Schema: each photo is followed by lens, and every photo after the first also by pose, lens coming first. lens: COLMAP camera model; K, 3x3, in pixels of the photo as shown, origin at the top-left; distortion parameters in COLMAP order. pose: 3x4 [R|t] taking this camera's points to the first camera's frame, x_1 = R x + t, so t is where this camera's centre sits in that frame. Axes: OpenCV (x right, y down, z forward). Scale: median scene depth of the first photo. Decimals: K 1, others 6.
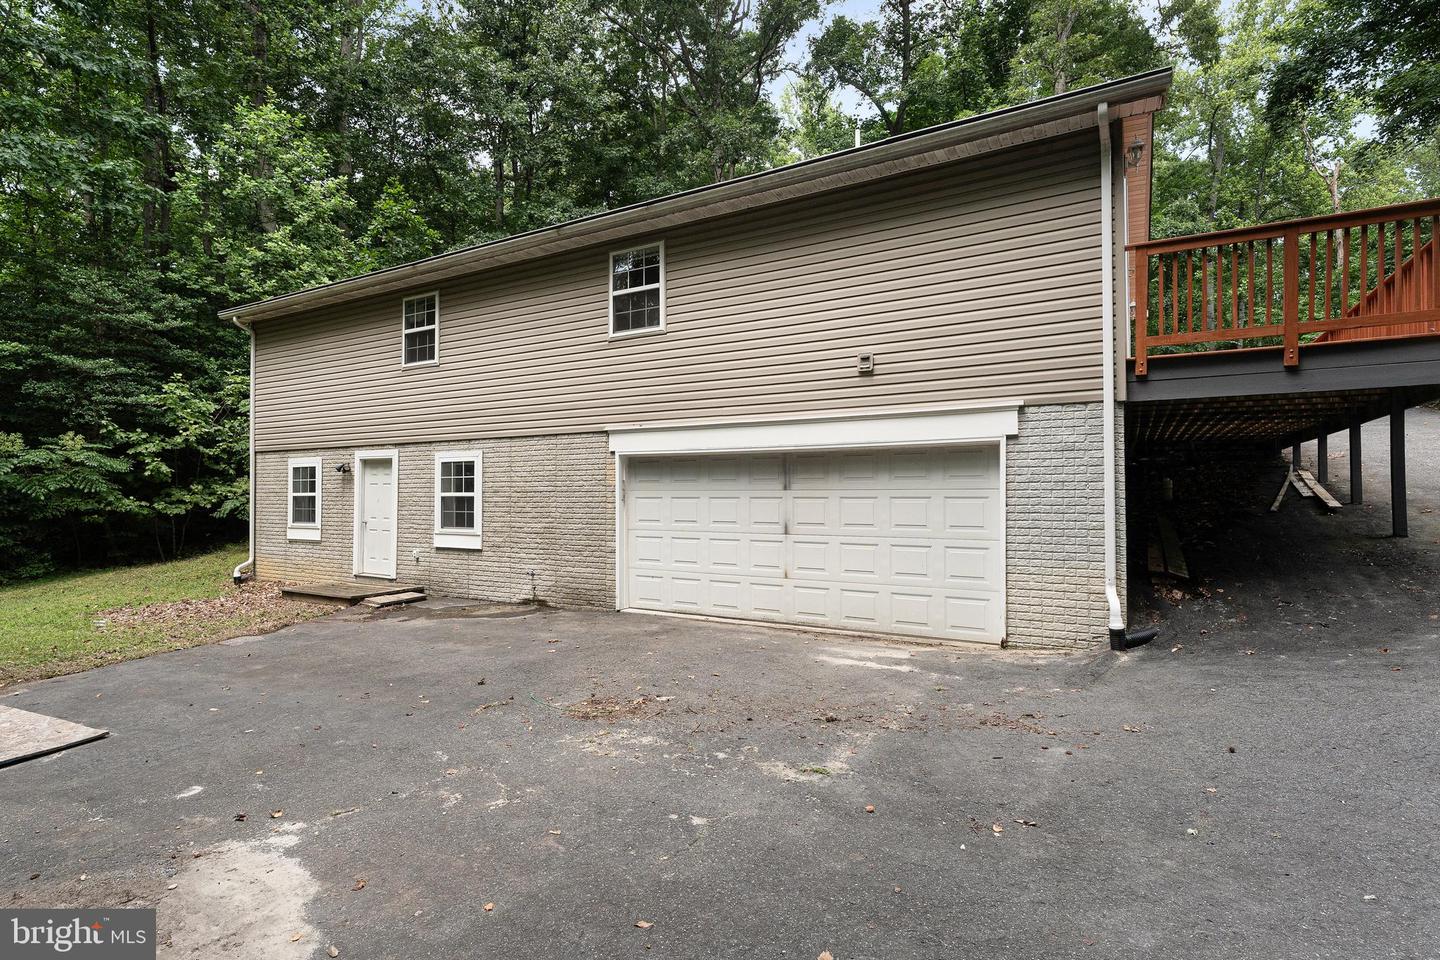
lens RADIAL K [[713.1, 0, 696.0], [0, 713.1, 484.0], [0, 0, 1]] dist [0.006759, -0.000853]
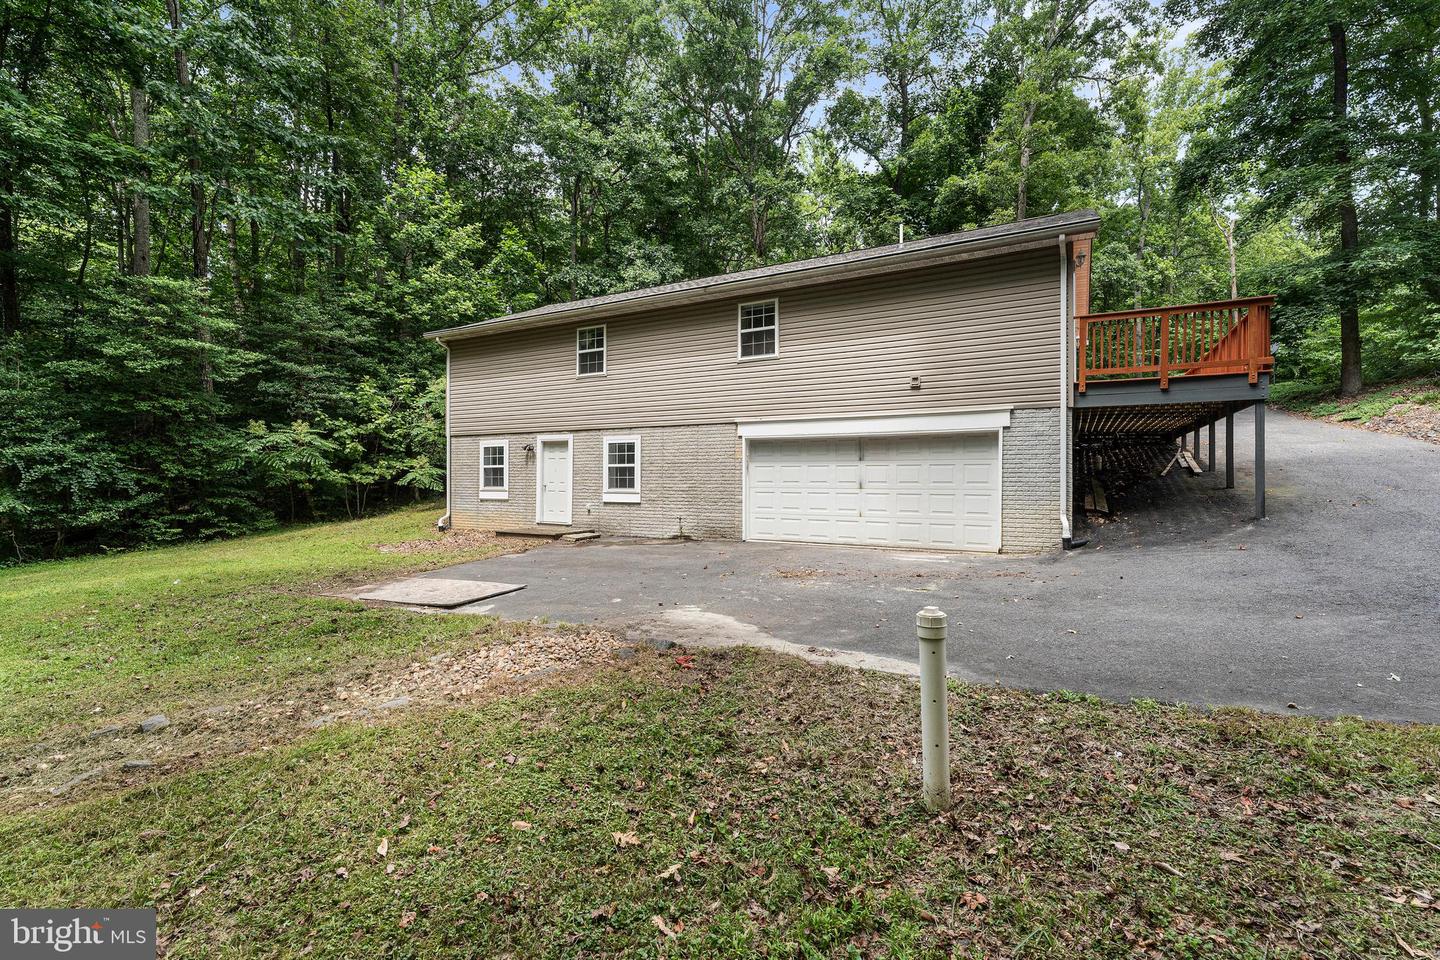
lens RADIAL K [[622.0, 0, 723.9], [0, 622.0, 479.1], [0, 0, 1]] dist [0.003552, -0.000089]
pose [[0.999377, 0.003808, 0.035075, -0.144441], [-0.004382, 0.999858, 0.016283, 0.018021], [-0.035008, -0.016427, 0.999252, -0.233700]]
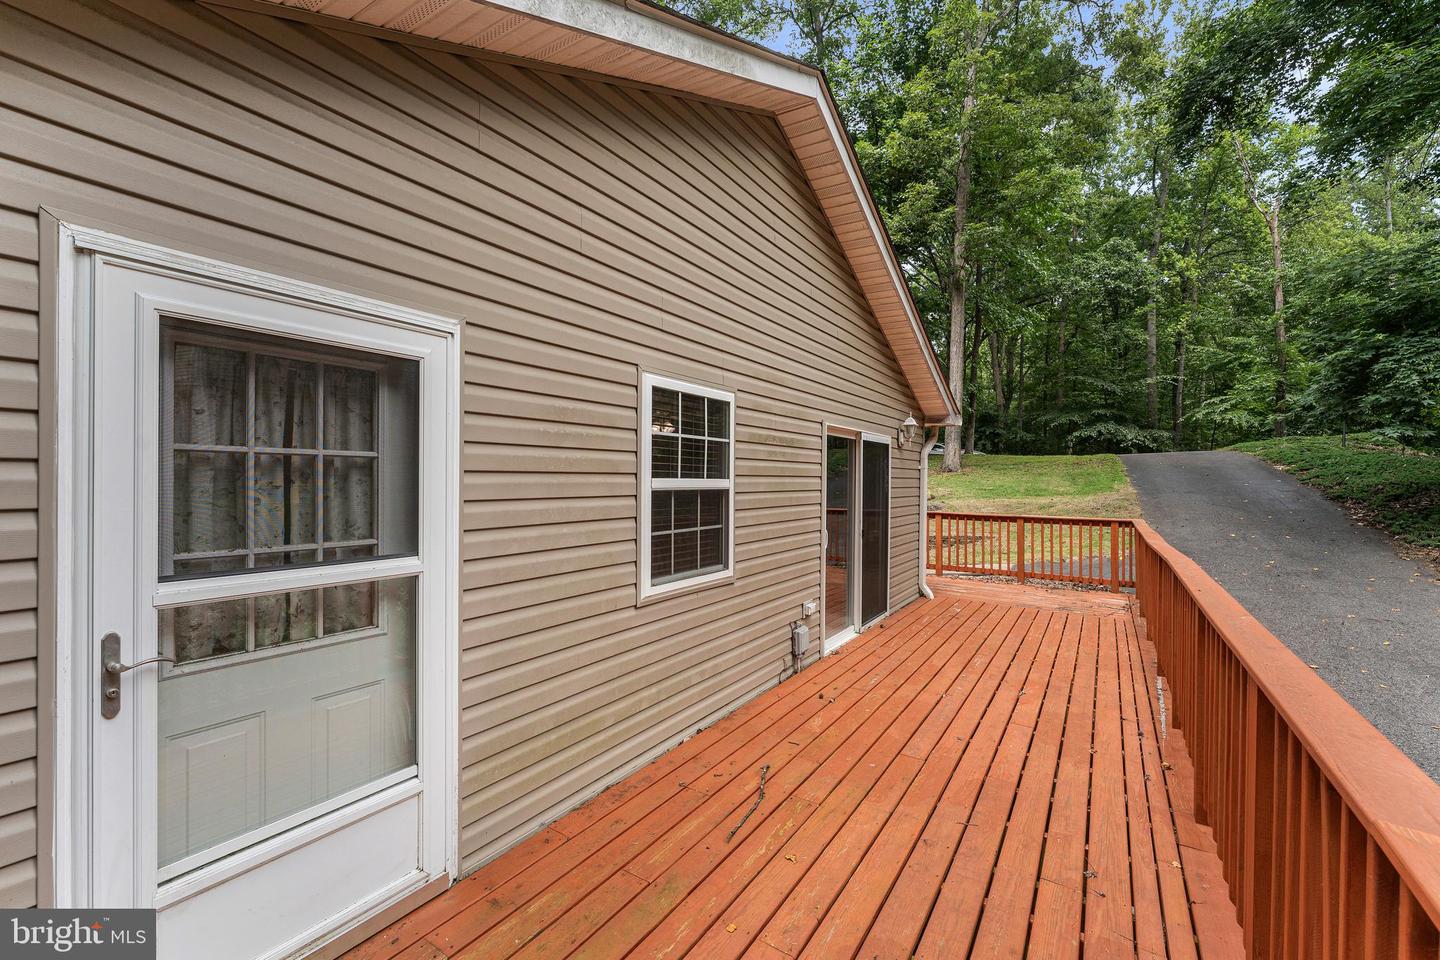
lens RADIAL K [[577.6, 0, 722.9], [0, 577.6, 486.9], [0, 0, 1]] dist [-0.004655, 0.000432]
pose [[0.999064, 0.002957, -0.043148, 0.477171], [-0.001597, 0.999502, 0.031505, -0.214959], [0.043220, -0.031407, 0.998572, 0.487932]]
